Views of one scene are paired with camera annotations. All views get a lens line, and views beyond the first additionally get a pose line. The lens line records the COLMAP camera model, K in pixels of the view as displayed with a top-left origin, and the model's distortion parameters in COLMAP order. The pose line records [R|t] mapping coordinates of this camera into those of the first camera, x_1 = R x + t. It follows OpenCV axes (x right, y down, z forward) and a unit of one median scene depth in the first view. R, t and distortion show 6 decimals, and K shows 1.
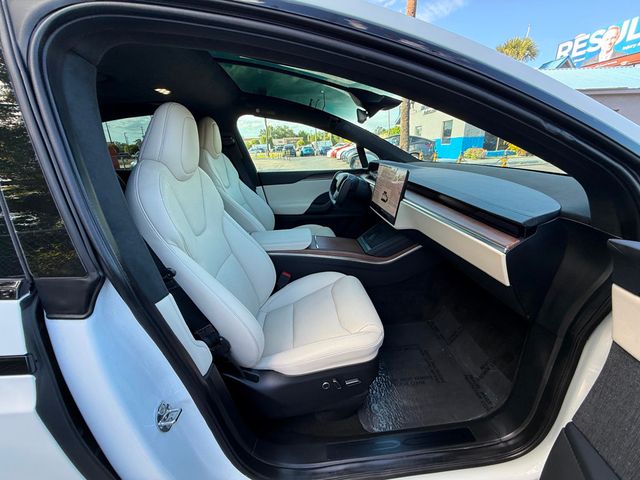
lens RADIAL K [[254.4, 0, 318.1], [0, 254.4, 240.1], [0, 0, 1]] dist [-0.002461, 0.002186]
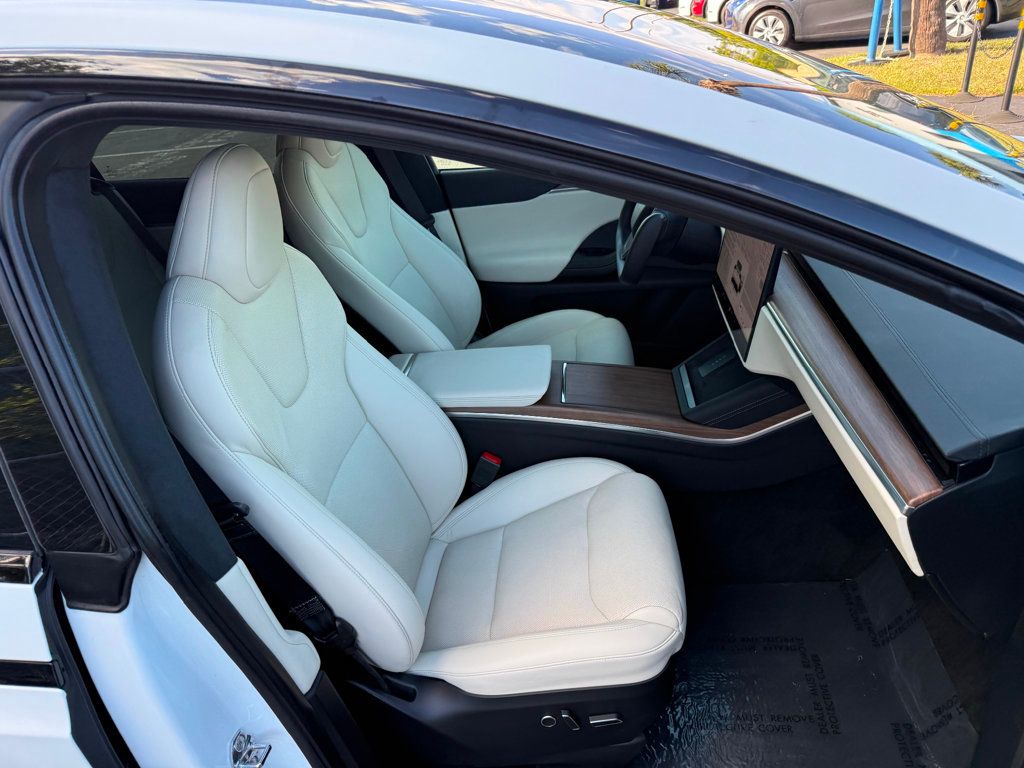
lens RADIAL K [[731.9, 0, 509.9], [0, 731.9, 379.6], [0, 0, 1]] dist [0.011648, -0.018989]
pose [[0.982093, 0.022680, -0.187027, 0.210853], [0.006859, 0.987765, 0.155798, -0.299134], [0.188272, -0.154291, 0.969922, -0.282042]]
